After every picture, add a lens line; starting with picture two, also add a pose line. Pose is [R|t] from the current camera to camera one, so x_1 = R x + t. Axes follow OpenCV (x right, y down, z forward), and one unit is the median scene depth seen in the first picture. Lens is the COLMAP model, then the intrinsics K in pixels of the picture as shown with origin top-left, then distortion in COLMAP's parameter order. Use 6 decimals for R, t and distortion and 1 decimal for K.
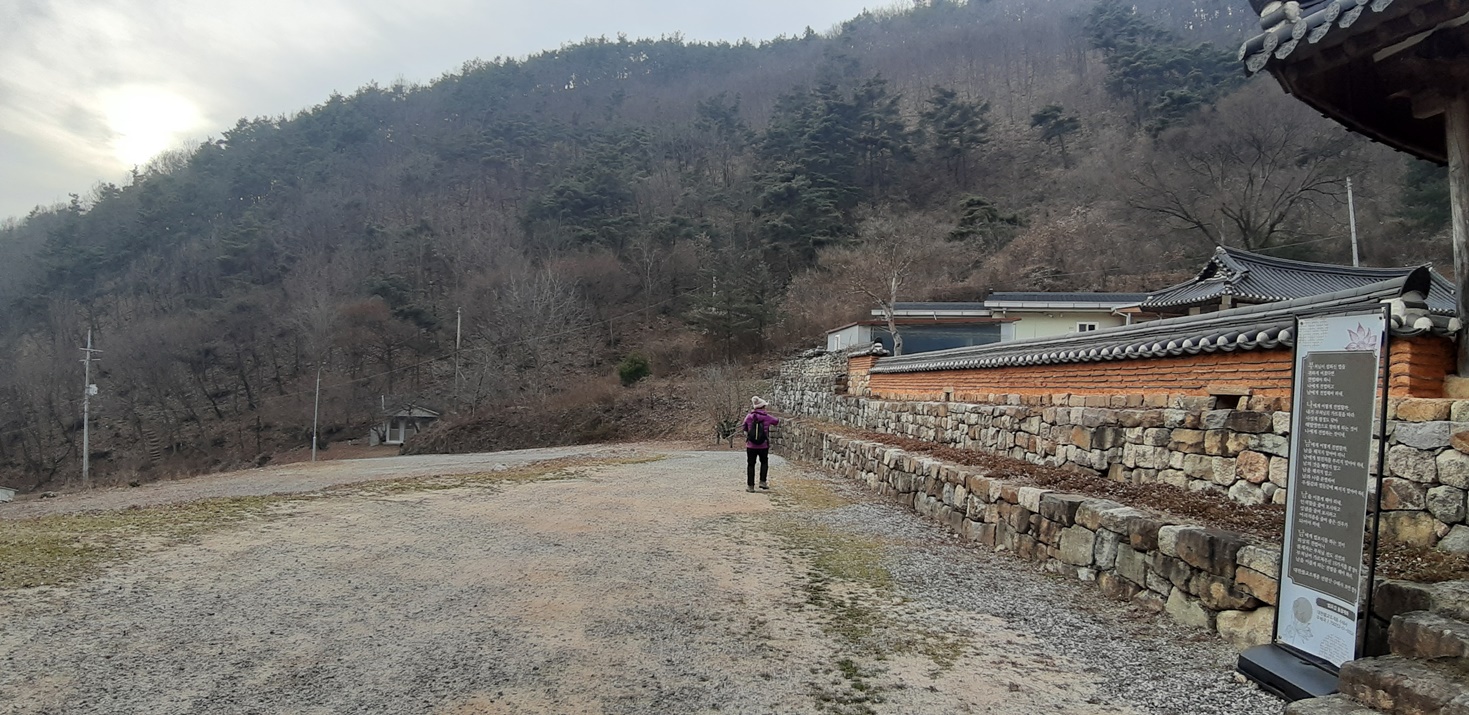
lens RADIAL K [[778.7, 0, 763.6], [0, 778.7, 357.0], [0, 0, 1]] dist [-0.111944, 0.002525]
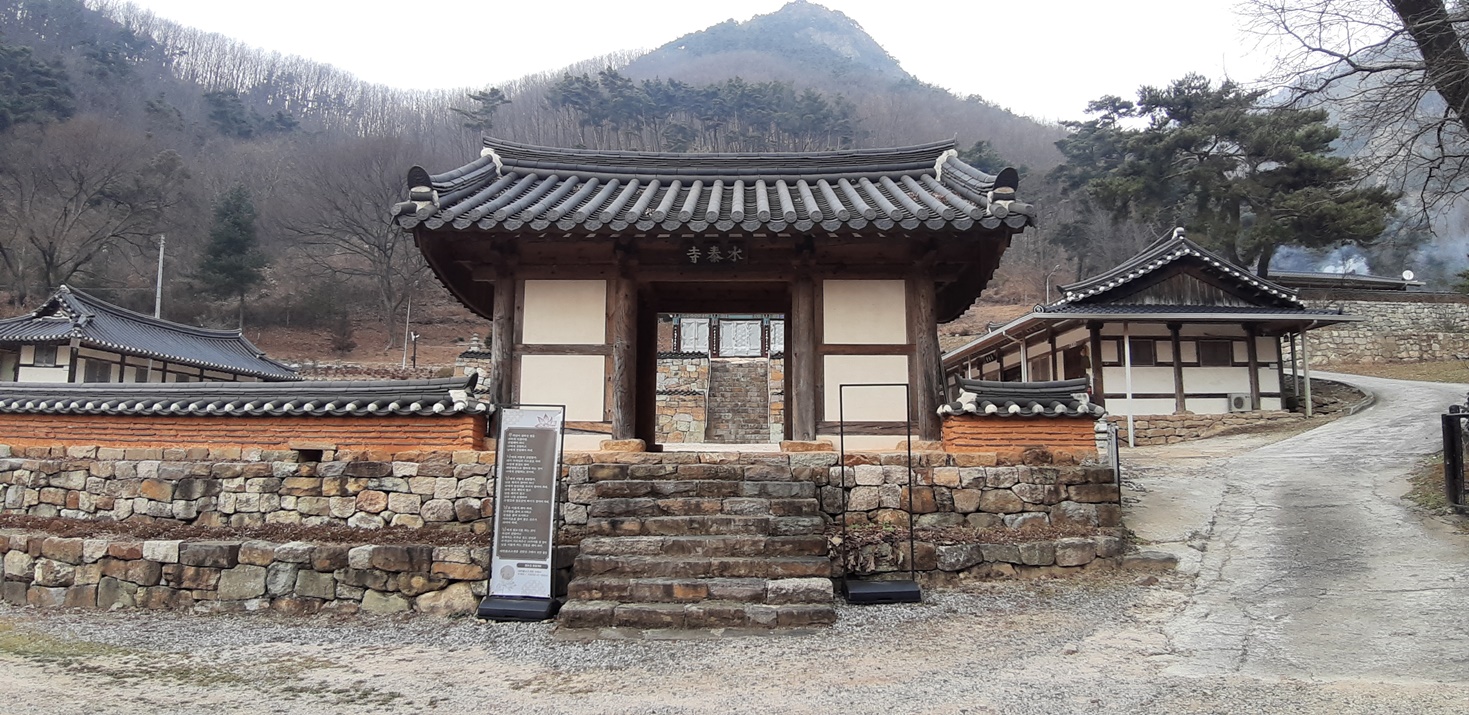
lens RADIAL K [[778.7, 0, 763.6], [0, 778.7, 357.0], [0, 0, 1]] dist [-0.111944, 0.002525]
pose [[0.074490, 0.094180, 0.992765, -0.659453], [-0.031927, 0.995245, -0.092020, -0.015456], [-0.996711, -0.024841, 0.077142, 0.138542]]
